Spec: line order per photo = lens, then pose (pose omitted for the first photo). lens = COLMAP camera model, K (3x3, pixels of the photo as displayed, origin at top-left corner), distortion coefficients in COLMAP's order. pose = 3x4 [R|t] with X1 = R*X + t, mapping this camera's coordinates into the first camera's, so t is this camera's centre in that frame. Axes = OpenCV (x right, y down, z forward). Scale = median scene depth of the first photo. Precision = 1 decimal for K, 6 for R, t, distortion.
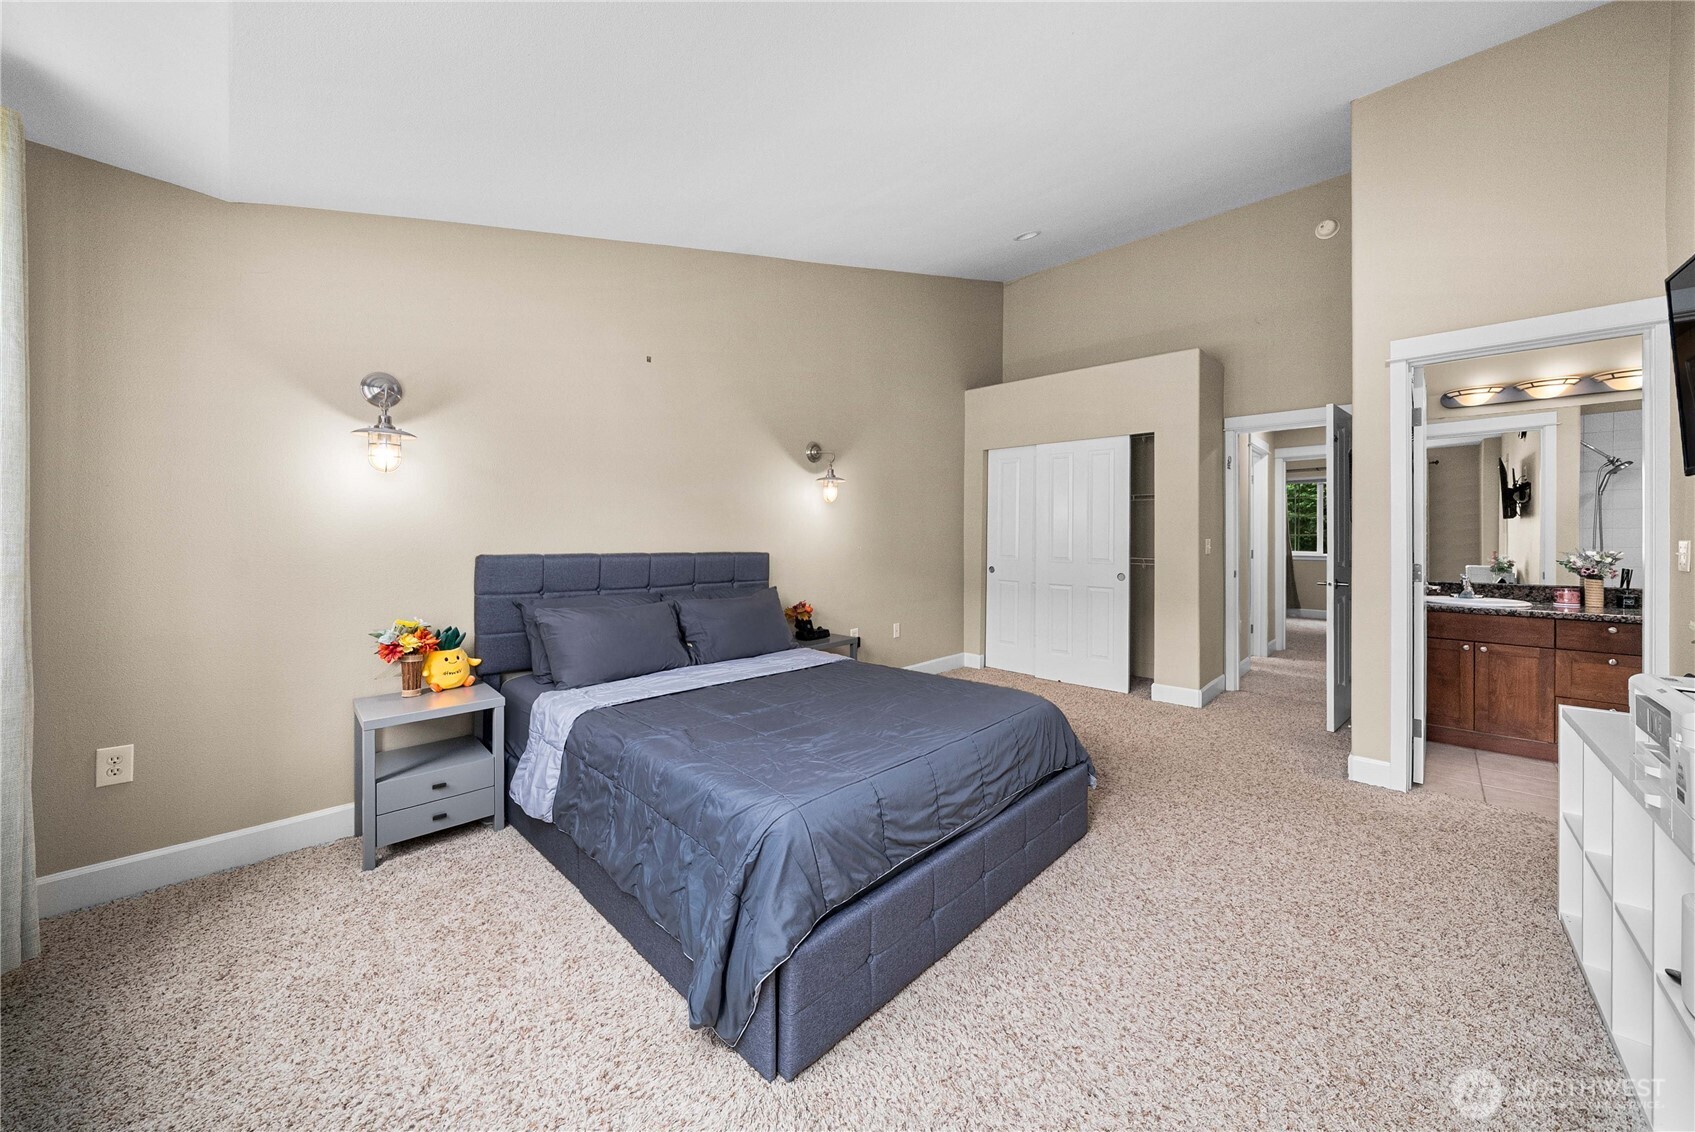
lens RADIAL K [[606.8, 0, 851.6], [0, 606.8, 532.0], [0, 0, 1]] dist [-0.000960, -0.000145]
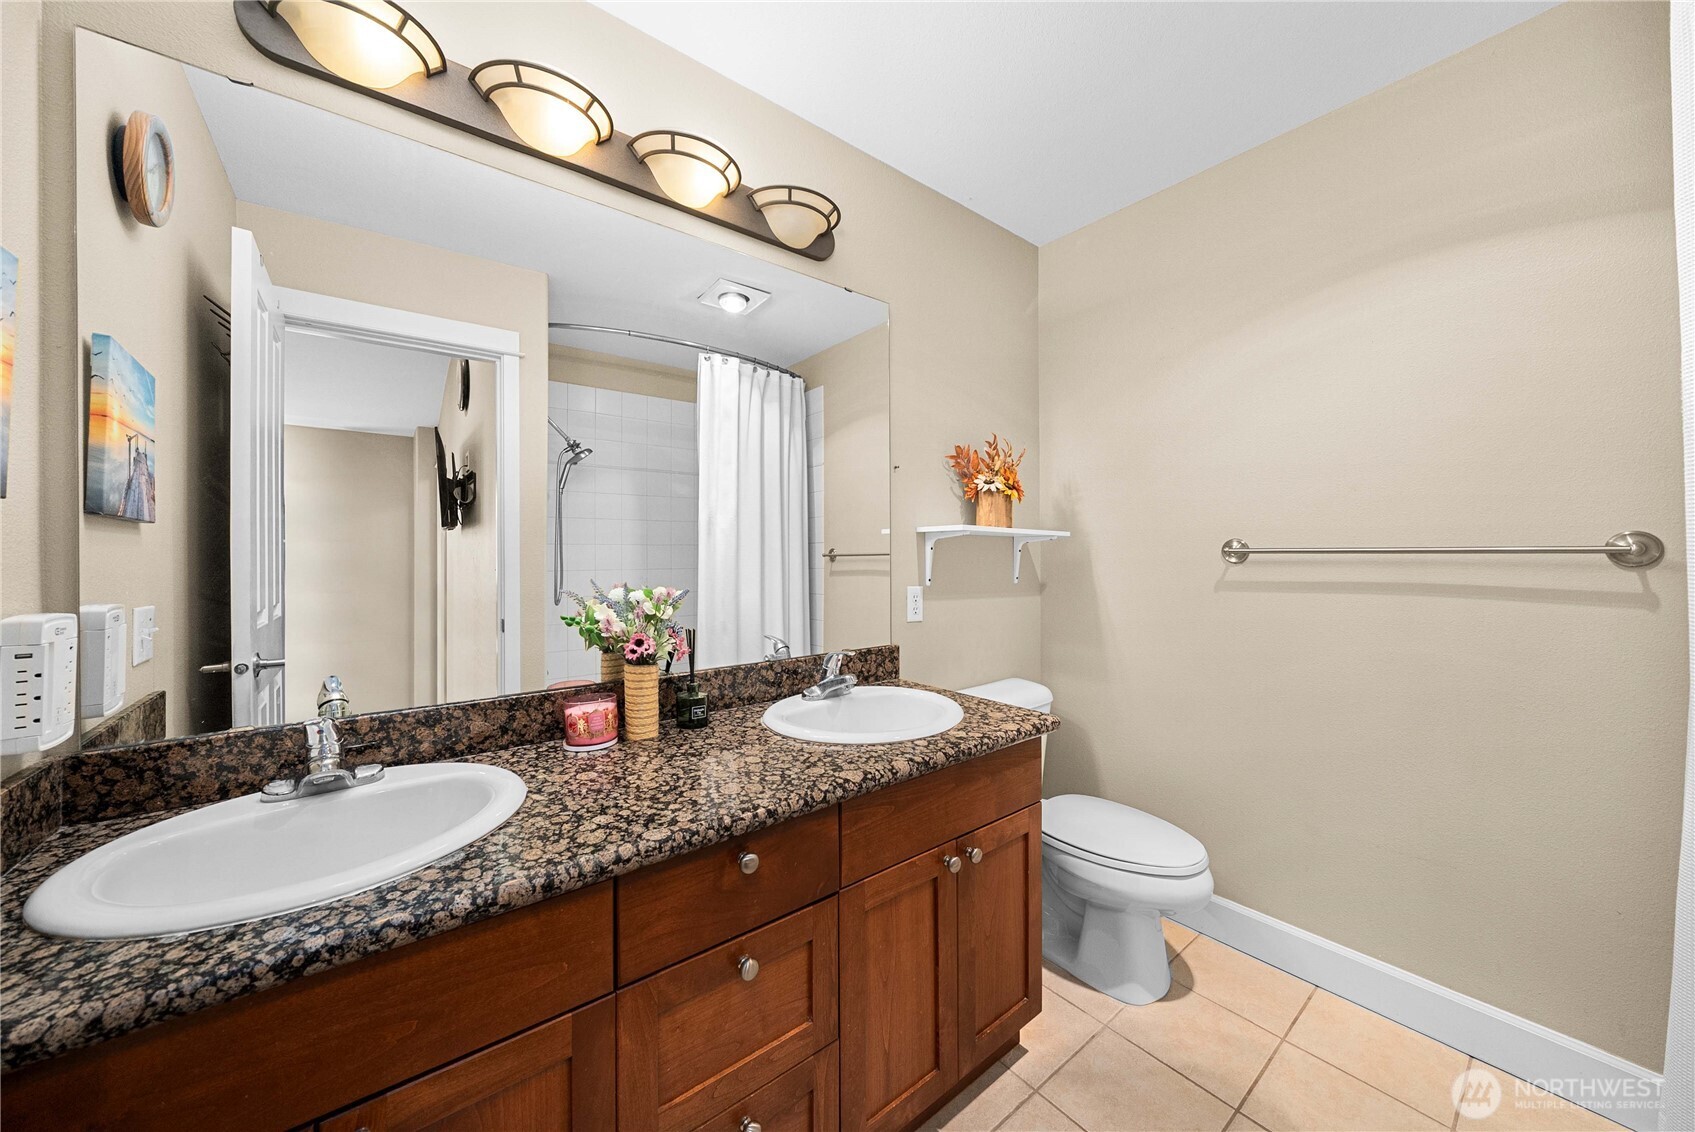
lens RADIAL K [[591.7, 0, 850.8], [0, 591.7, 557.3], [0, 0, 1]] dist [0.000083, -0.000001]
pose [[0.140912, -0.002950, 0.990018, 0.552851], [0.000350, 0.999996, 0.002930, 0.006574], [-0.990022, -0.000067, 0.140912, 0.515461]]
